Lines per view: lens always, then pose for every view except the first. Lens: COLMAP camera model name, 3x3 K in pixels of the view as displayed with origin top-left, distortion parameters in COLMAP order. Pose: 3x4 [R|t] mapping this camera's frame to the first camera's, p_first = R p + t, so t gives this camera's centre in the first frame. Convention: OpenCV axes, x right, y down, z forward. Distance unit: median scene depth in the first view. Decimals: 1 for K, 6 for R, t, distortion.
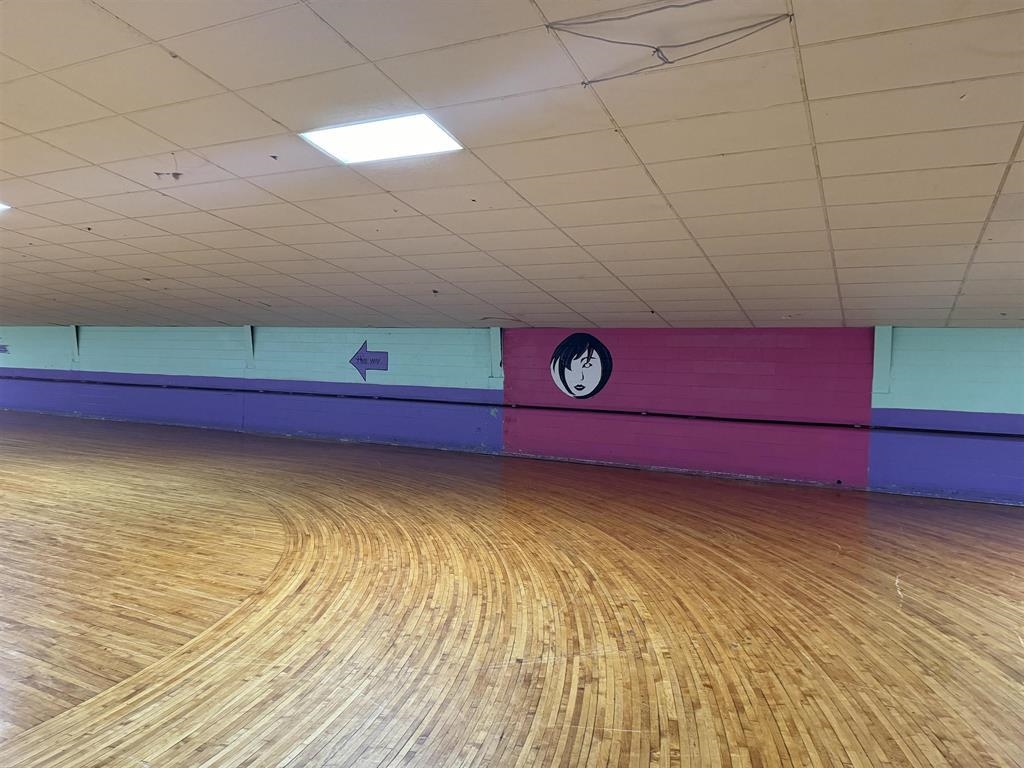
lens RADIAL K [[720.9, 0, 512.0], [0, 720.9, 384.0], [0, 0, 1]] dist [0.069665, -0.108905]
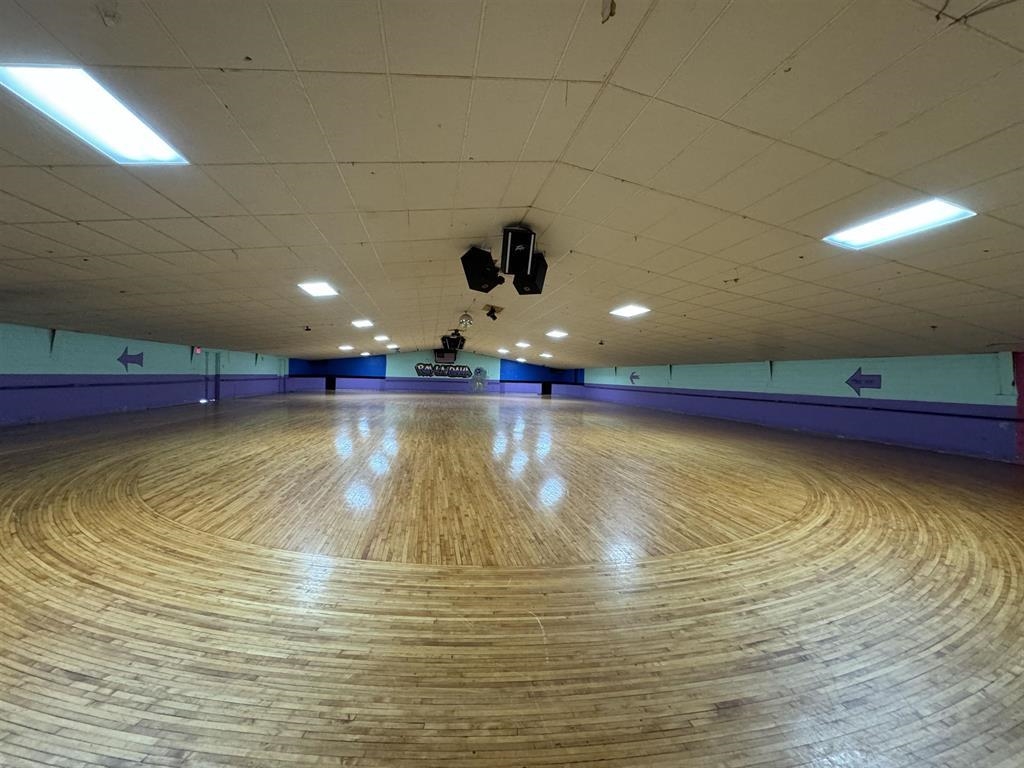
lens RADIAL K [[408.8, 0, 512.0], [0, 408.8, 384.0], [0, 0, 1]] dist [0.000122, 0.000116]
pose [[0.624766, -0.001426, -0.780811, -0.023783], [-0.021219, 0.999598, -0.018803, 0.007998], [0.780523, 0.028316, 0.624485, -0.112074]]
